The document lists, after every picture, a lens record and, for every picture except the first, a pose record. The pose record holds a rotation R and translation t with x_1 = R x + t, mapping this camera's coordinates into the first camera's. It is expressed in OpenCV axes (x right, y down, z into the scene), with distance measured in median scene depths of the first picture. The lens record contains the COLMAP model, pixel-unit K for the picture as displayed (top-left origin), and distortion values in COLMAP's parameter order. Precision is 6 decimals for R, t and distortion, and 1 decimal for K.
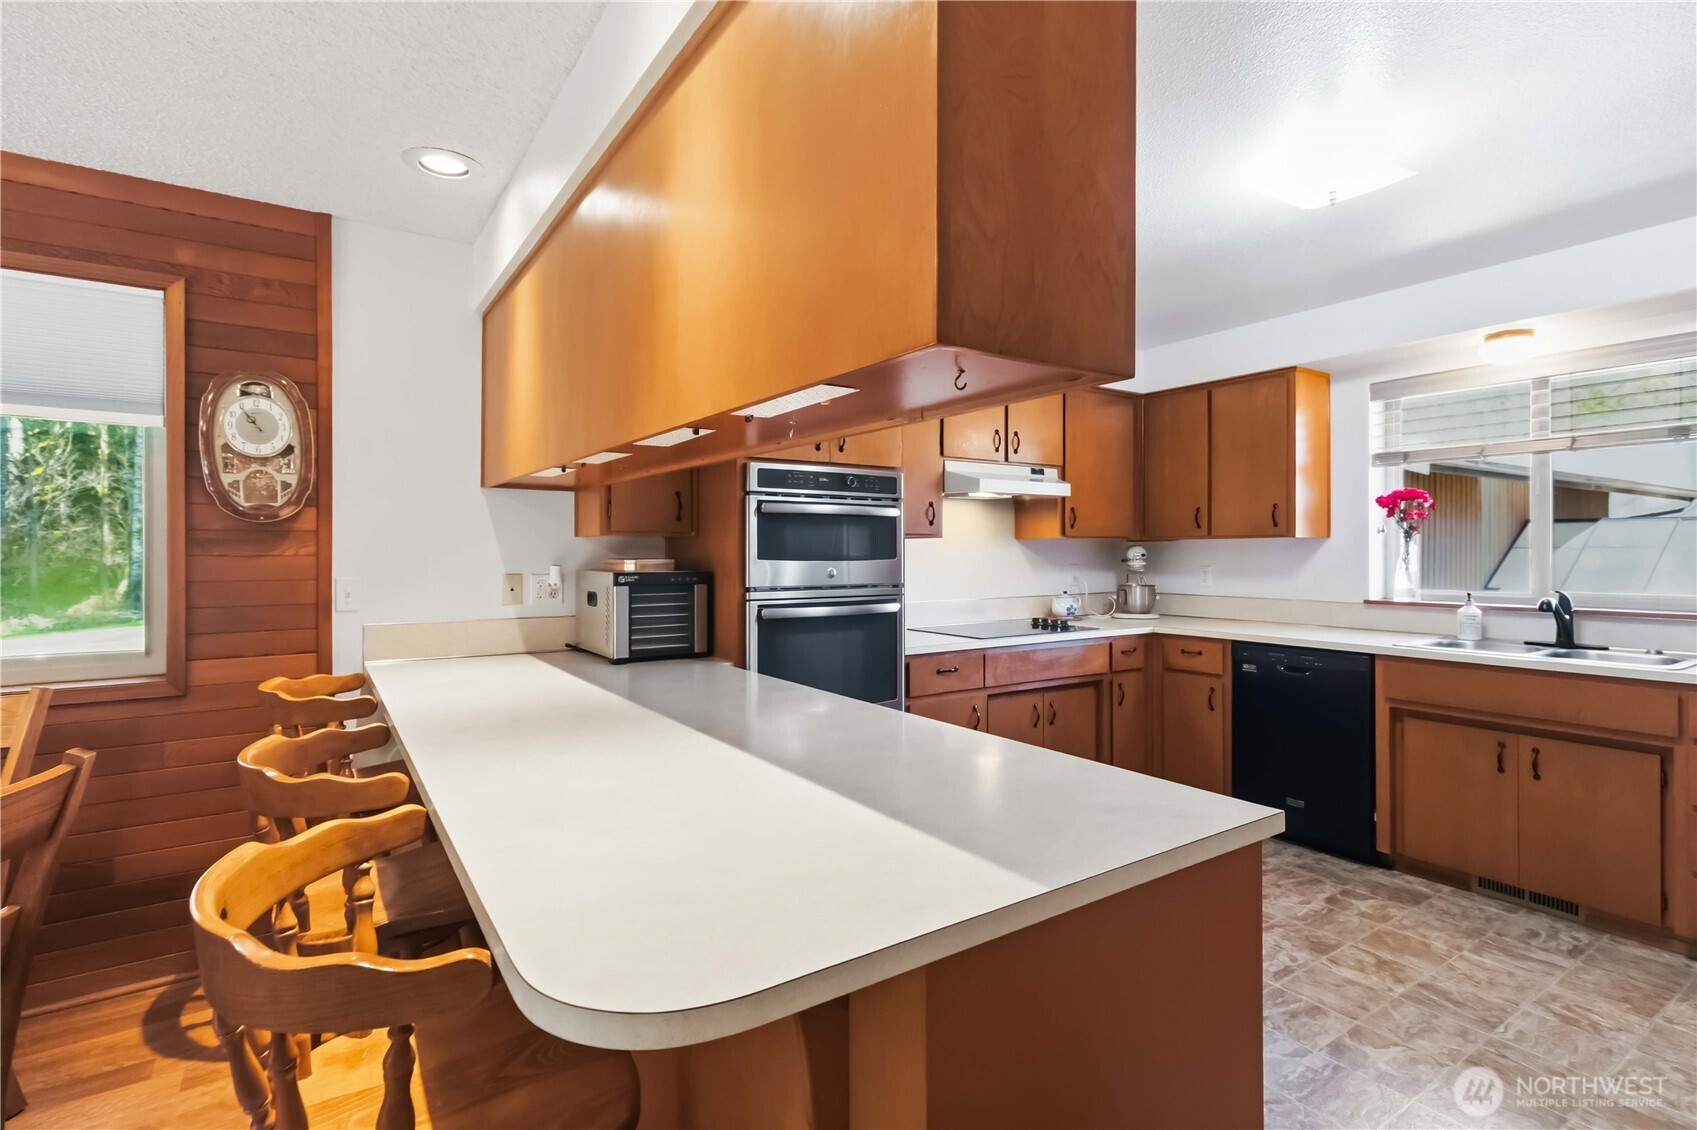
lens RADIAL K [[812.9, 0, 893.5], [0, 812.9, 552.3], [0, 0, 1]] dist [0.008214, -0.000760]
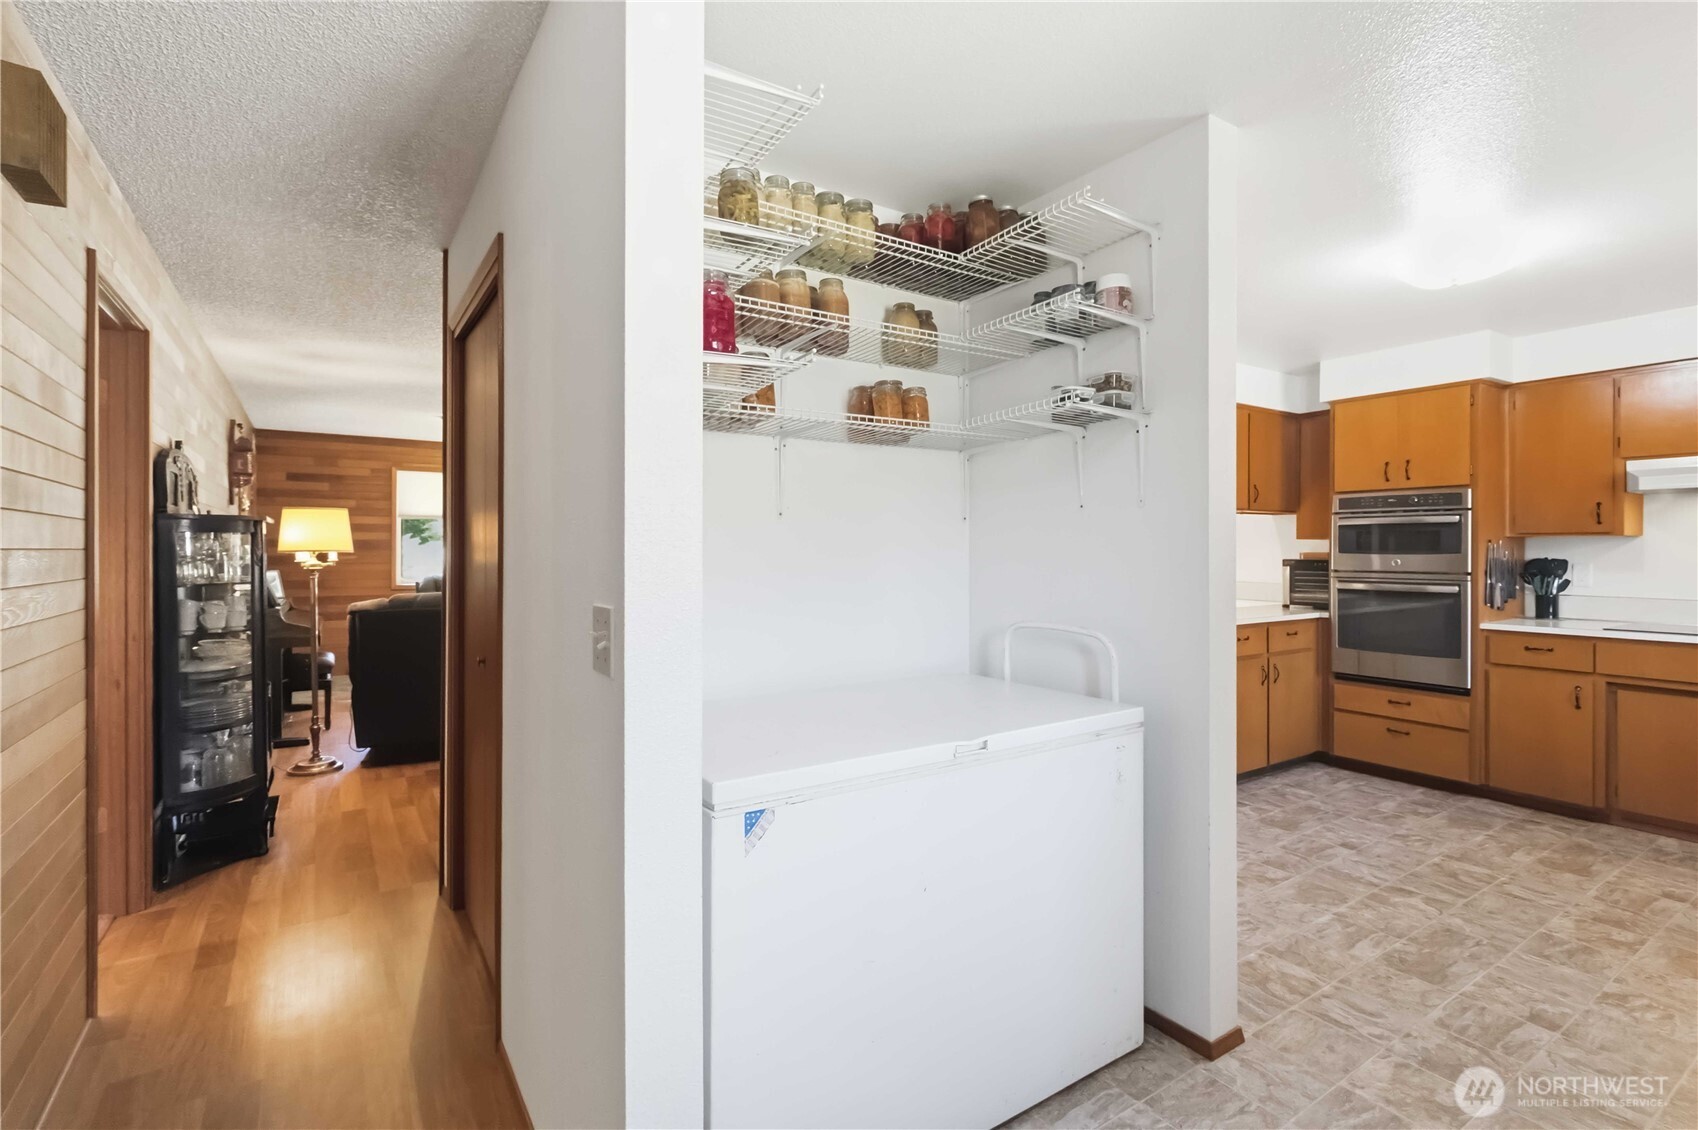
lens RADIAL K [[813.4, 0, 847.3], [0, 813.4, 551.4], [0, 0, 1]] dist [0.008214, -0.000760]
pose [[-0.023565, 0.005402, -0.999708, 1.410368], [-0.000880, 0.999985, 0.005424, -0.002413], [0.999722, 0.001007, -0.023560, 0.030217]]
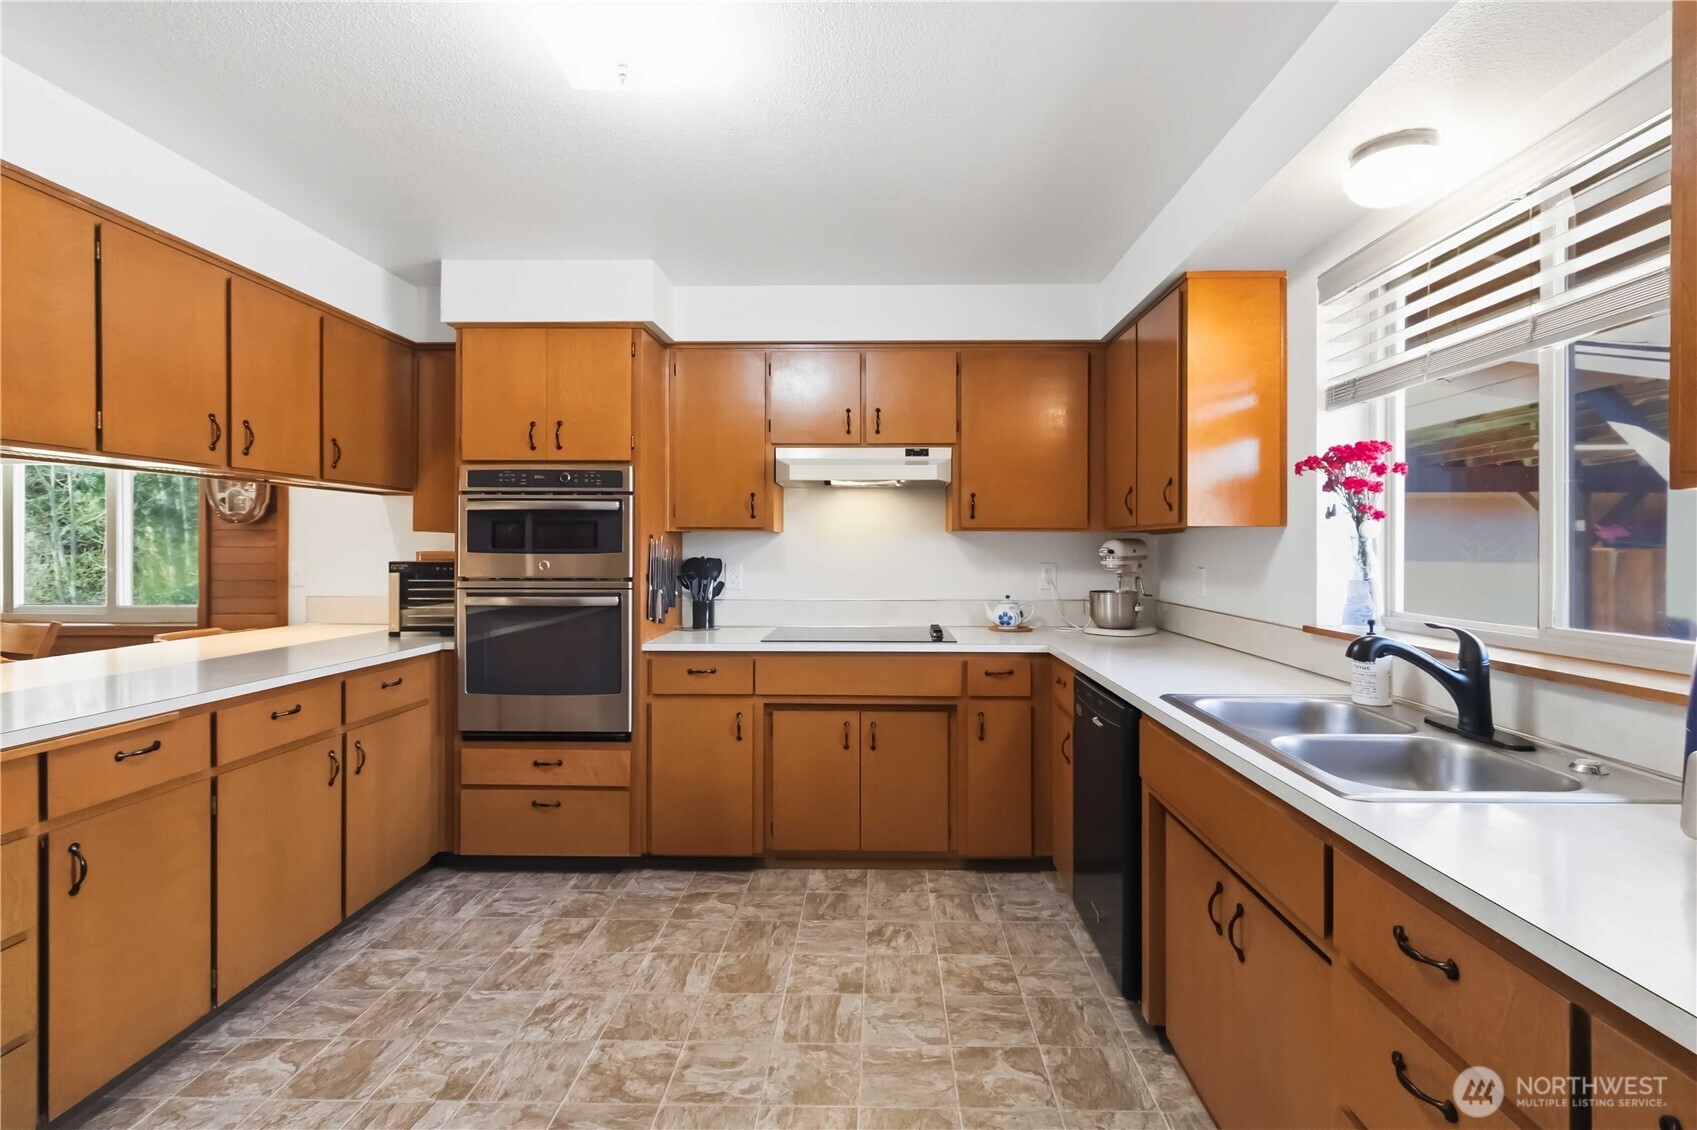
lens RADIAL K [[812.9, 0, 880.1], [0, 812.9, 547.9], [0, 0, 1]] dist [0.008214, -0.000760]
pose [[0.810333, 0.003690, -0.585958, 0.872472], [-0.003969, 0.999992, 0.000808, -0.000113], [0.585956, 0.001671, 0.810341, 0.393367]]
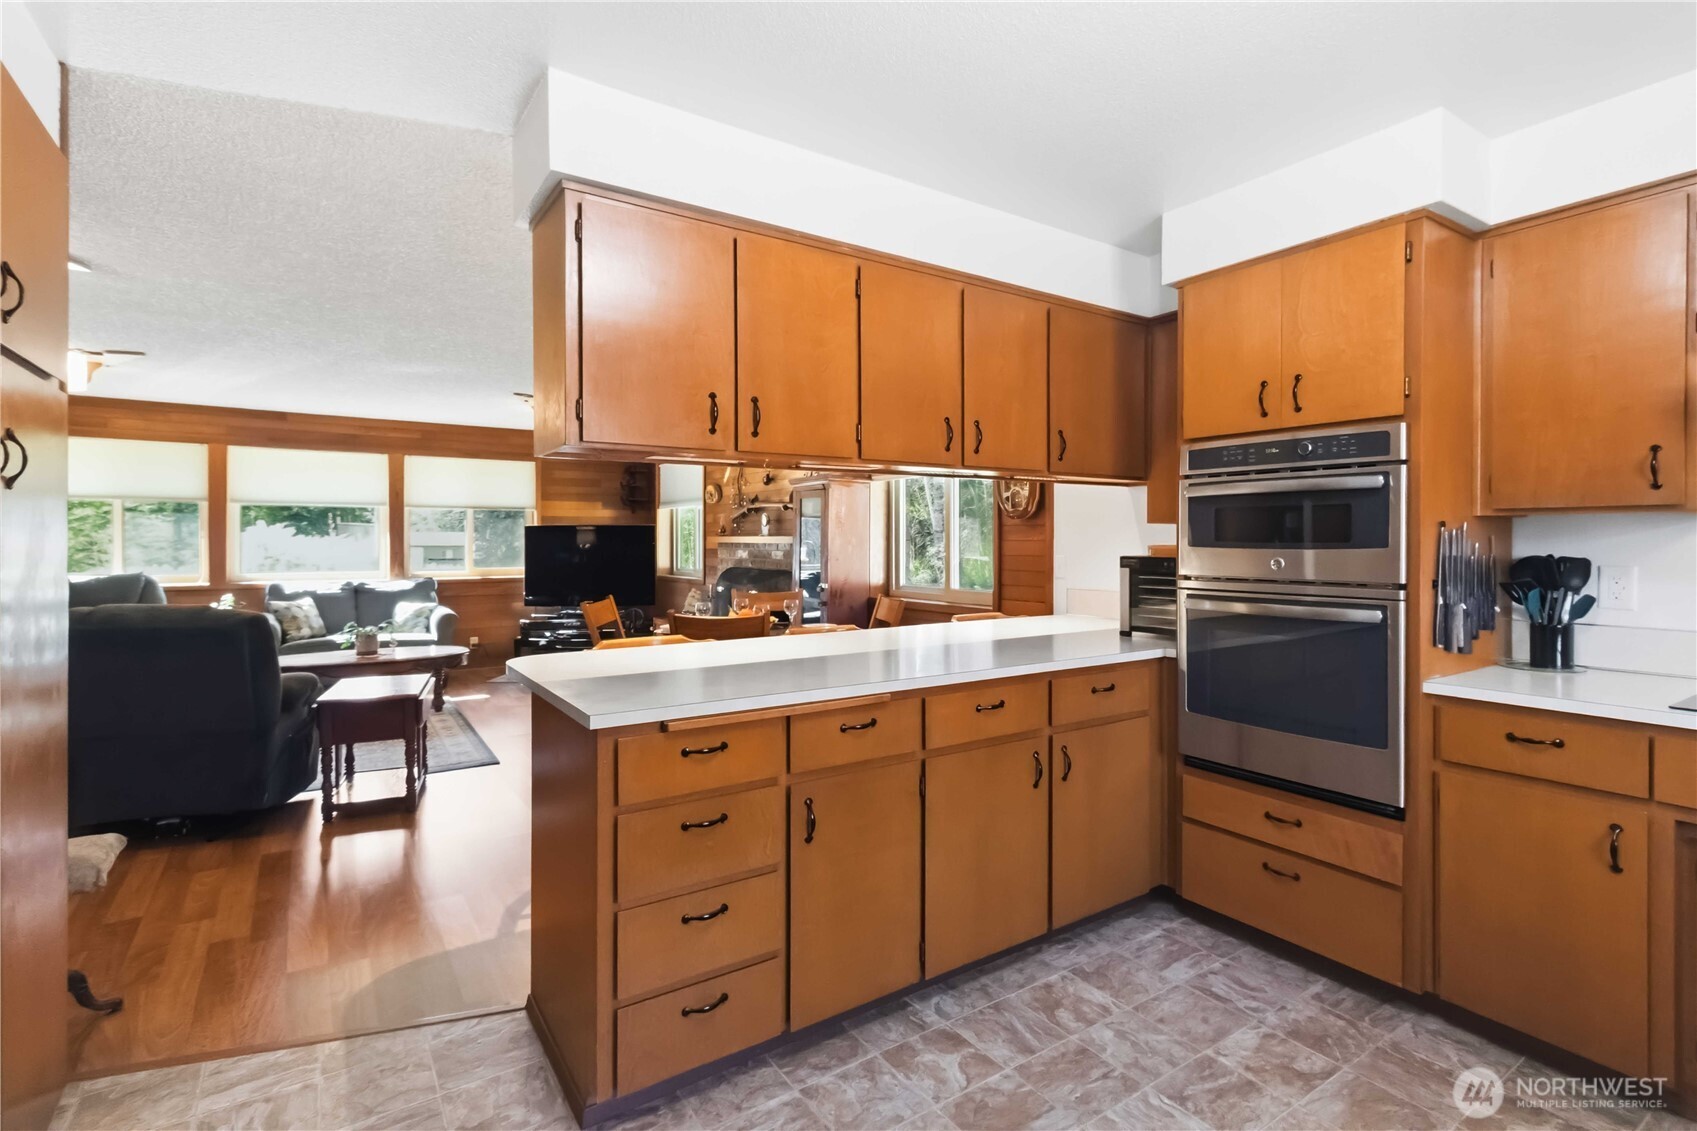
lens RADIAL K [[812.9, 0, 860.4], [0, 812.9, 543.8], [0, 0, 1]] dist [0.008214, -0.000760]
pose [[-0.020654, 0.006689, -0.999764, 0.734798], [0.000292, 0.999978, 0.006684, -0.000554], [0.999787, -0.000154, -0.020655, 0.584518]]
